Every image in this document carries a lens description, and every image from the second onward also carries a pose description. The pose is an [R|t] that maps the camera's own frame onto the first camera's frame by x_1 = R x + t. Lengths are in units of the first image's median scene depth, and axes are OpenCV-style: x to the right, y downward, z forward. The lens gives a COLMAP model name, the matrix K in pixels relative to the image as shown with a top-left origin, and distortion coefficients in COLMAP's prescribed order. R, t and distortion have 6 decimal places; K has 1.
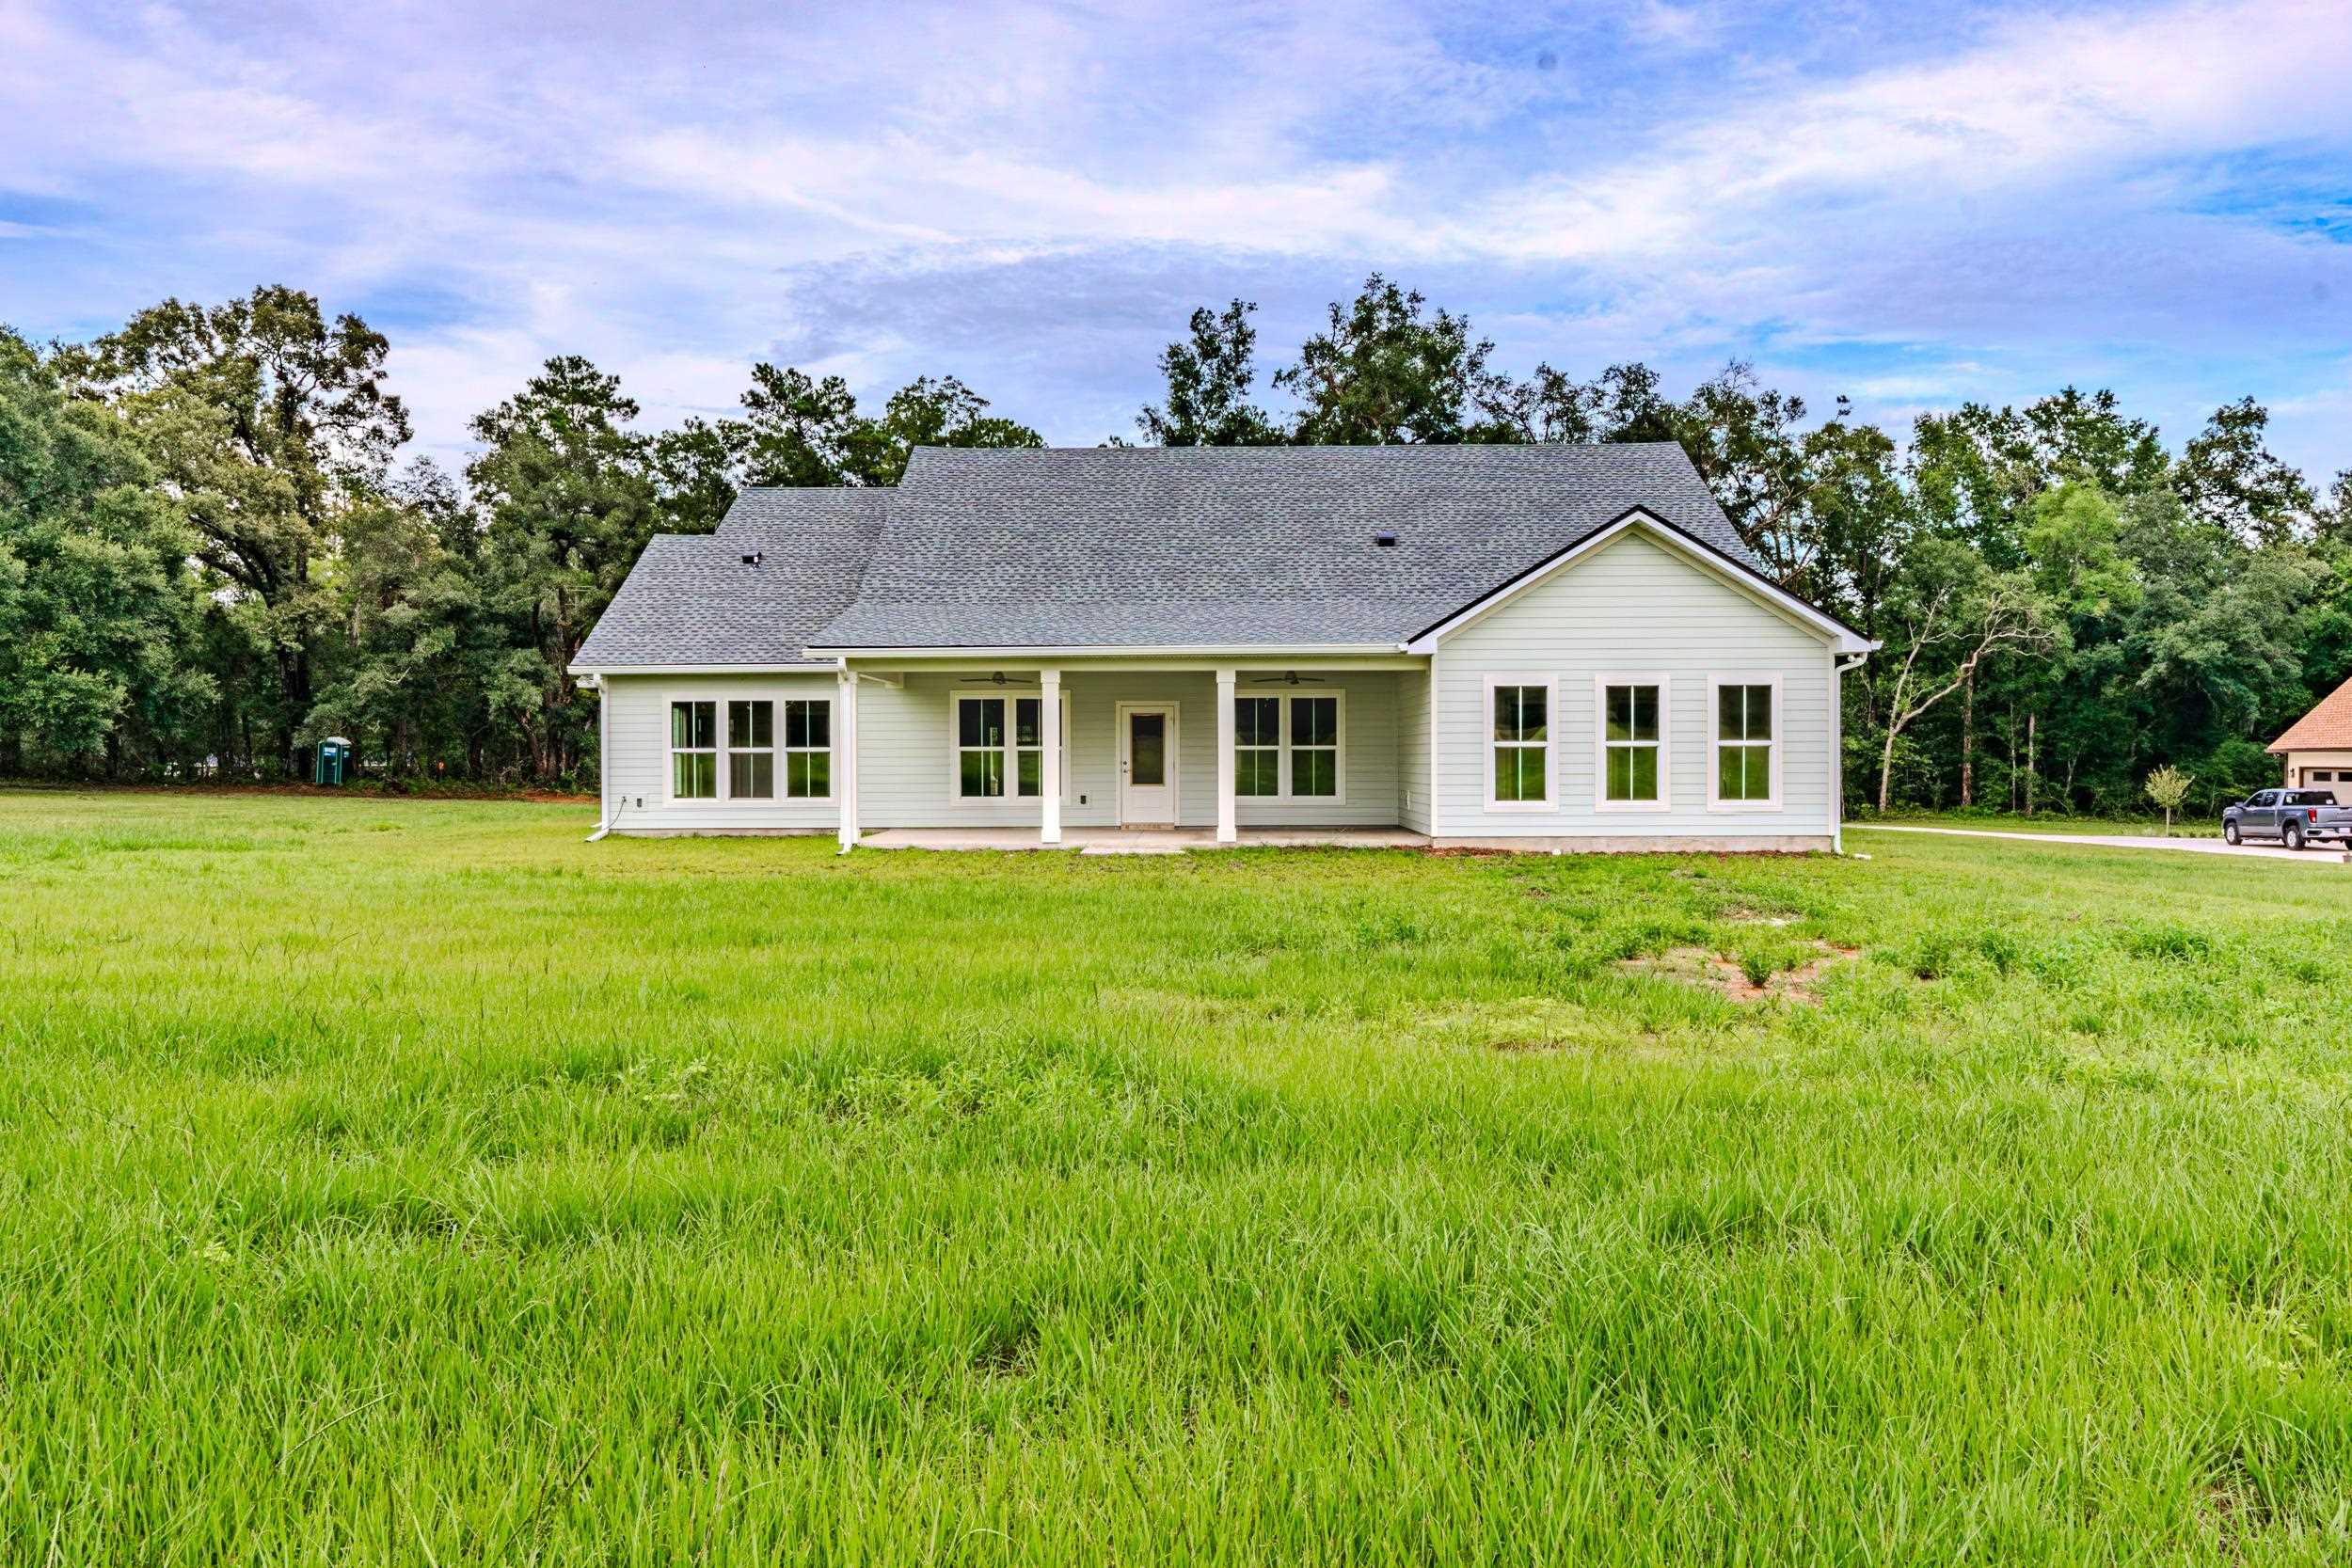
lens RADIAL K [[1805.6, 0, 1198.6], [0, 1805.6, 775.4], [0, 0, 1]] dist [0.014802, -0.016188]
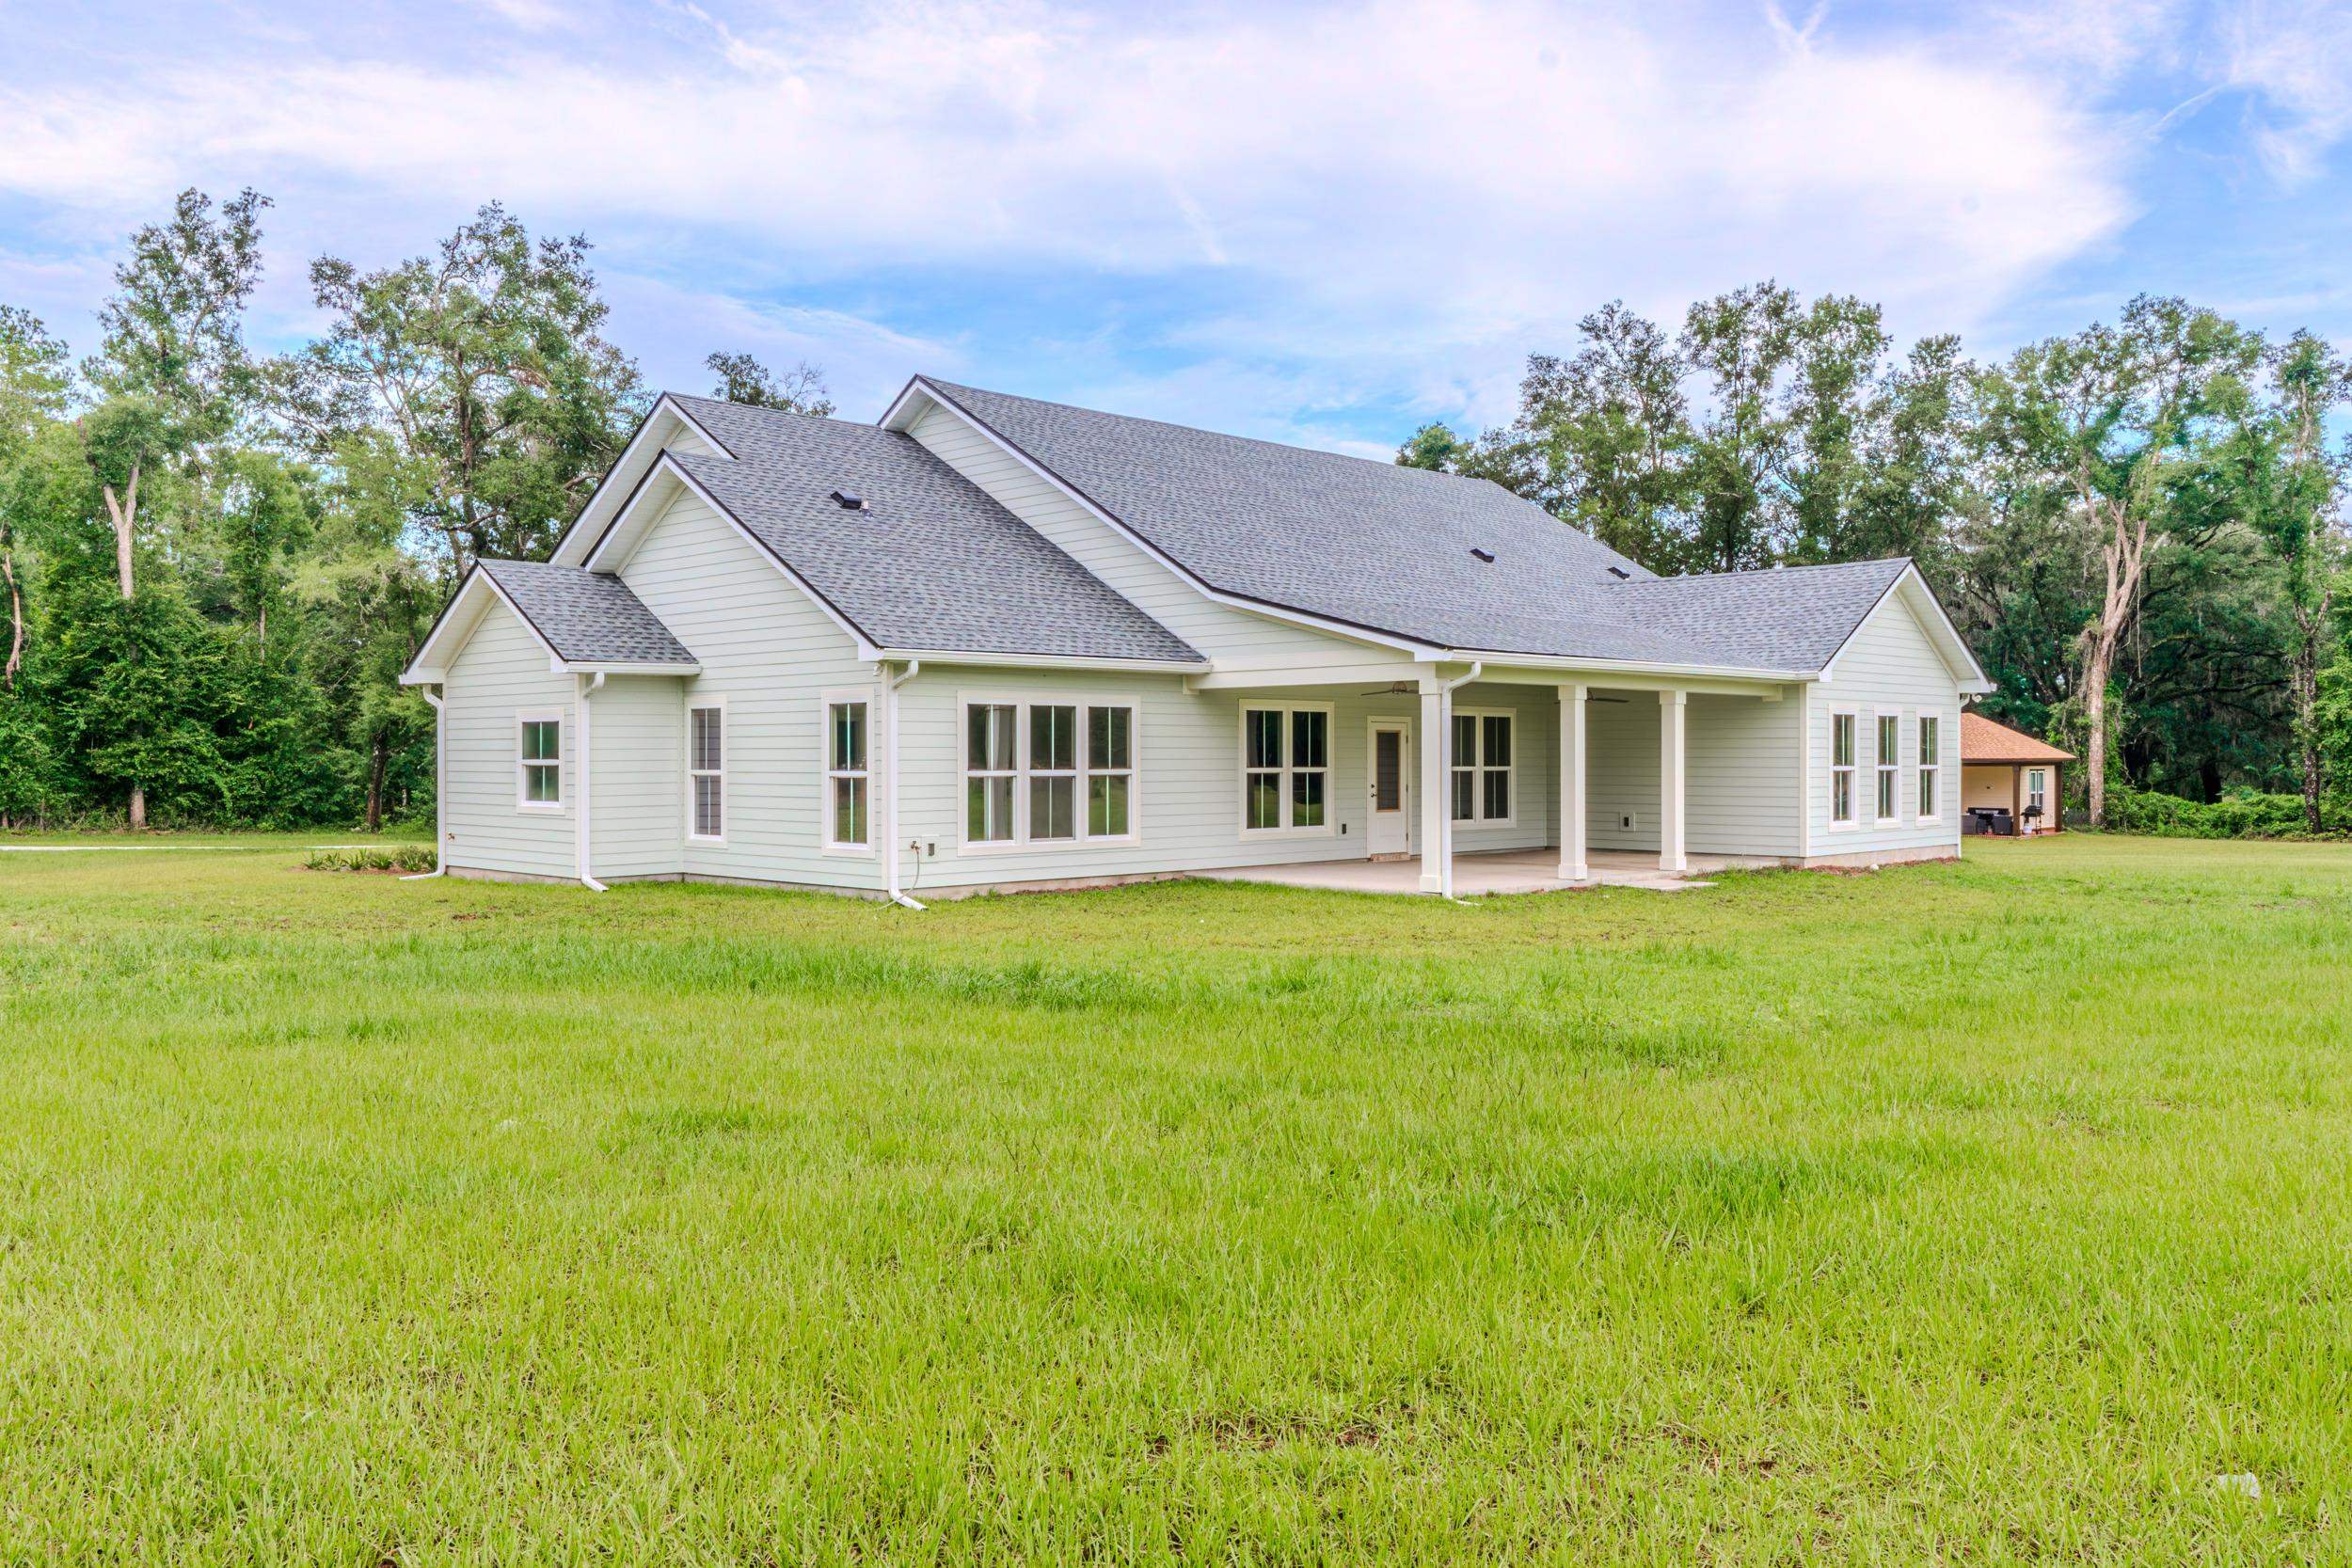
lens RADIAL K [[1805.6, 0, 1186.9], [0, 1805.6, 793.6], [0, 0, 1]] dist [0.014802, -0.016188]
pose [[0.679417, -0.010206, 0.733681, -0.749378], [0.008886, 0.999944, 0.005681, -0.009222], [-0.733699, 0.002660, 0.679470, 0.466477]]
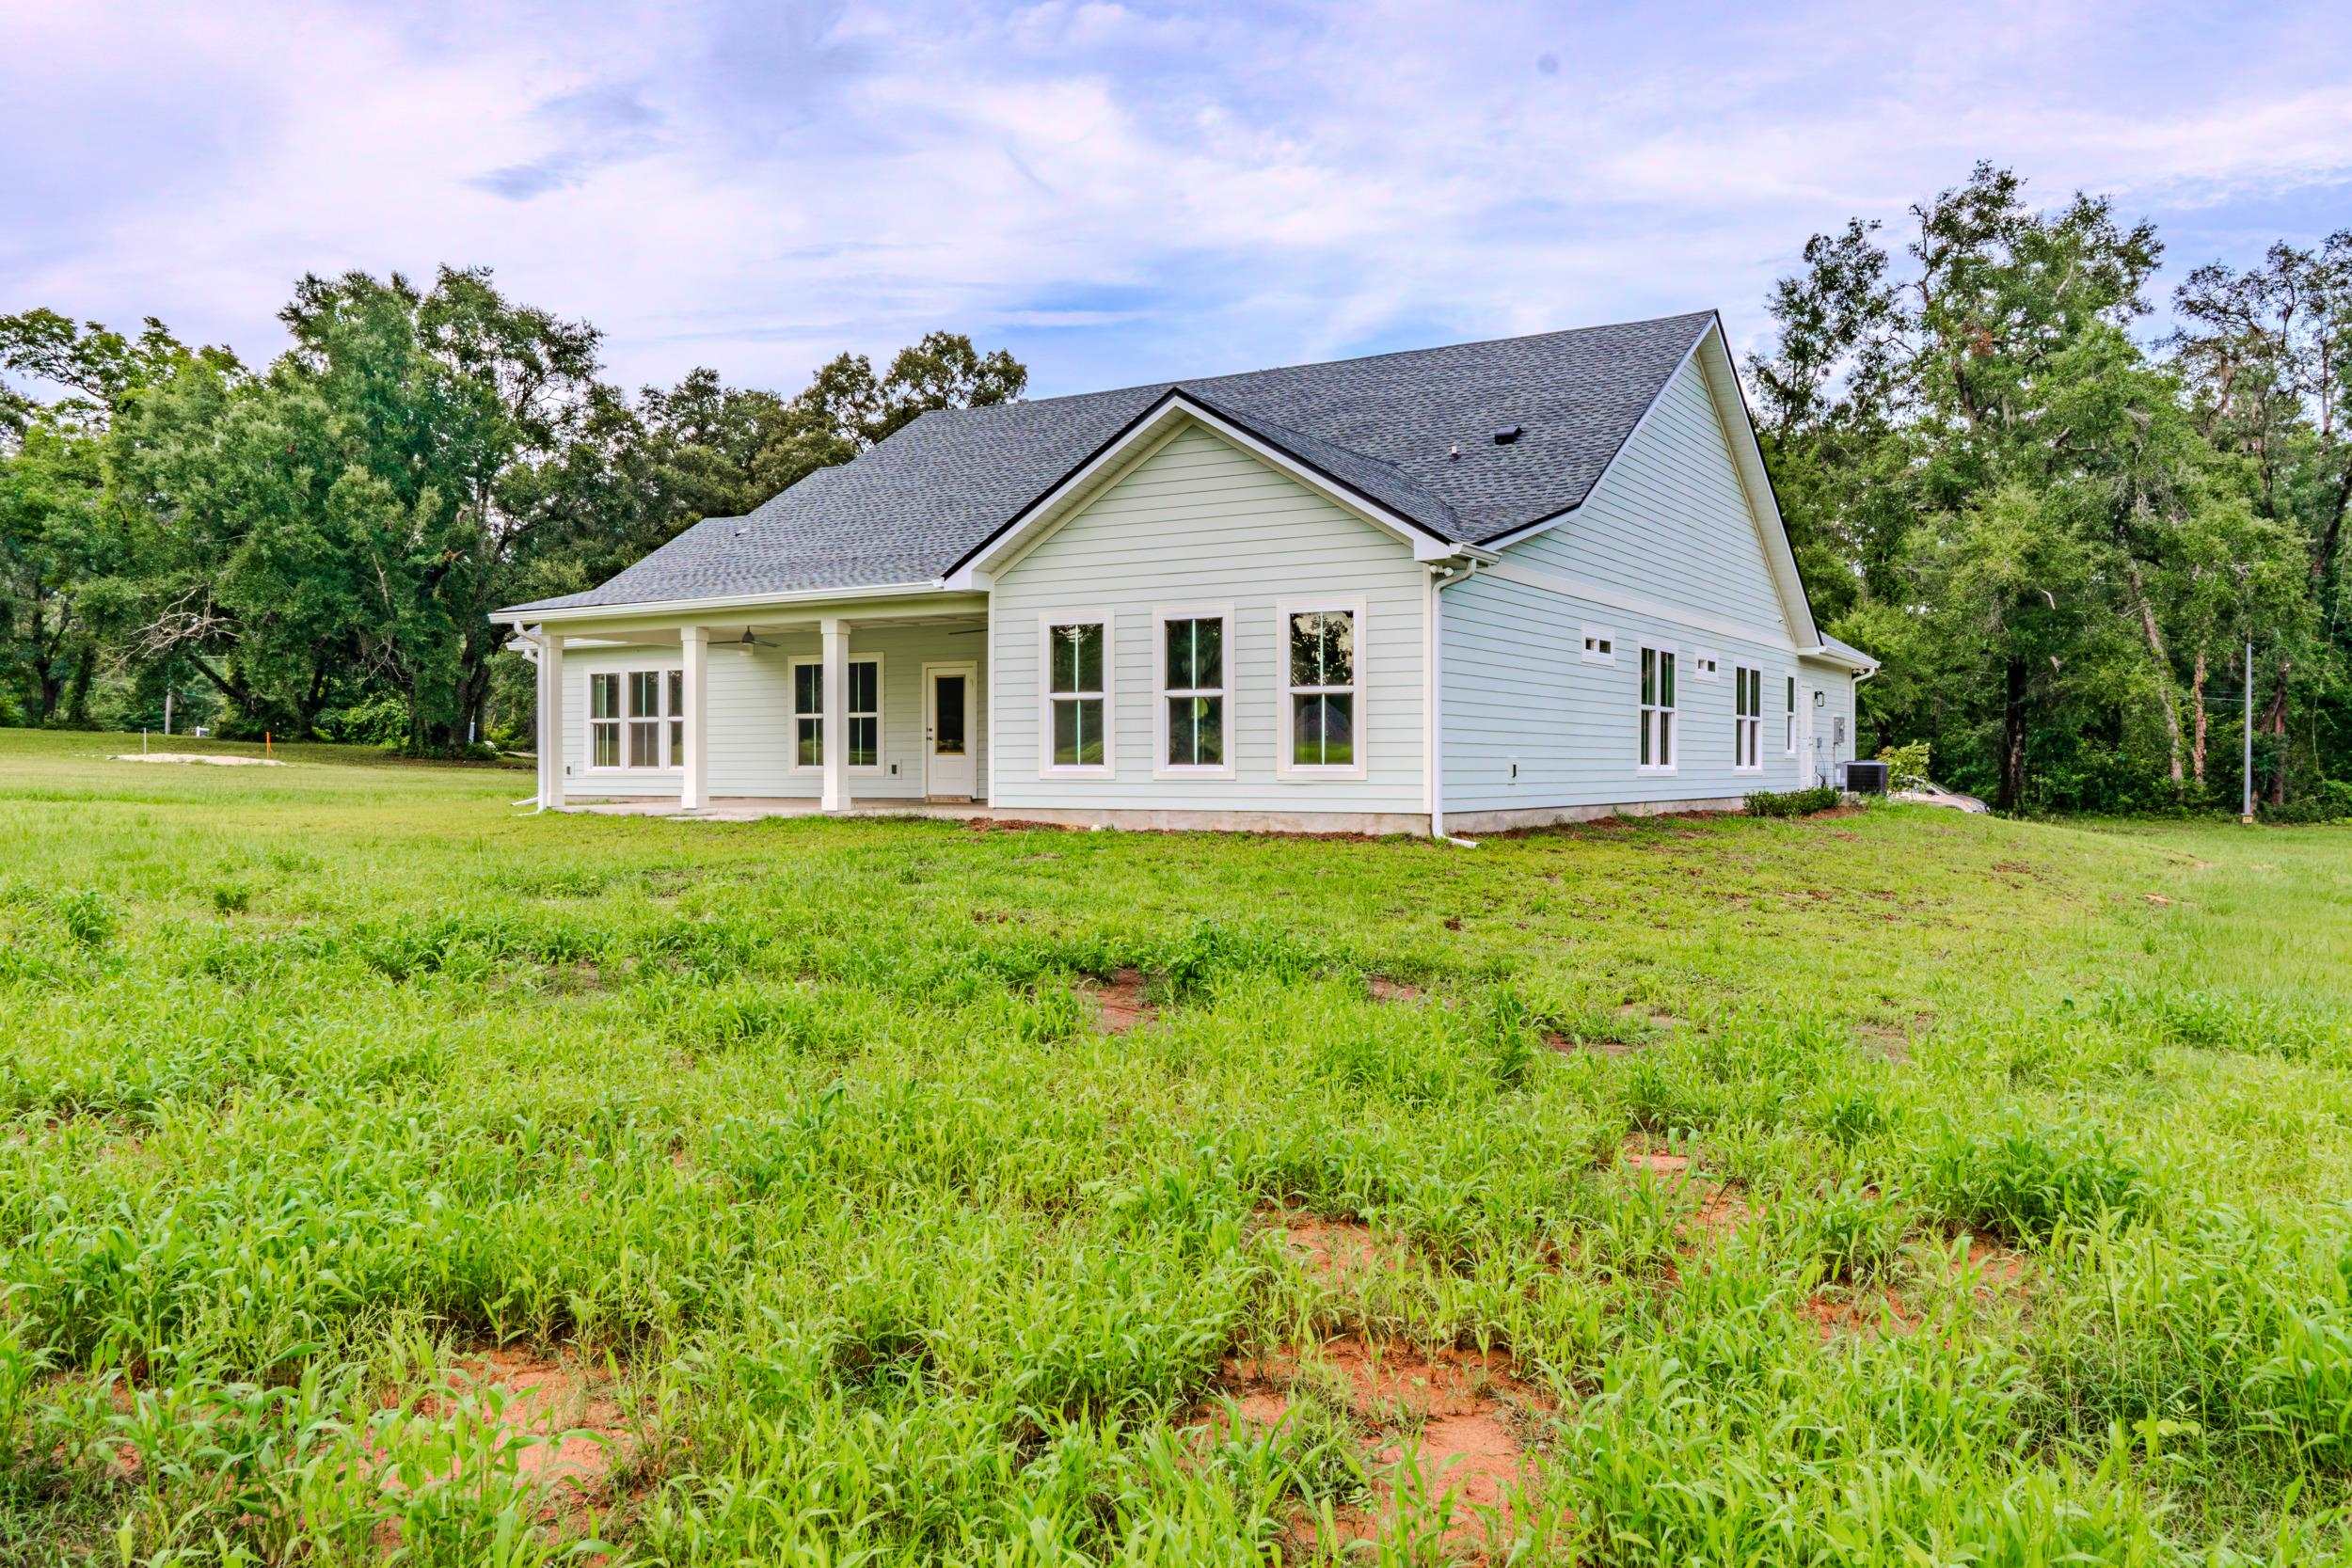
lens RADIAL K [[1805.6, 0, 1183.4], [0, 1805.6, 777.7], [0, 0, 1]] dist [0.014802, -0.016188]
pose [[0.868512, 0.005496, -0.495638, 0.527525], [-0.005346, 0.999984, 0.001721, 0.015293], [0.495639, 0.001155, 0.868528, 0.263298]]
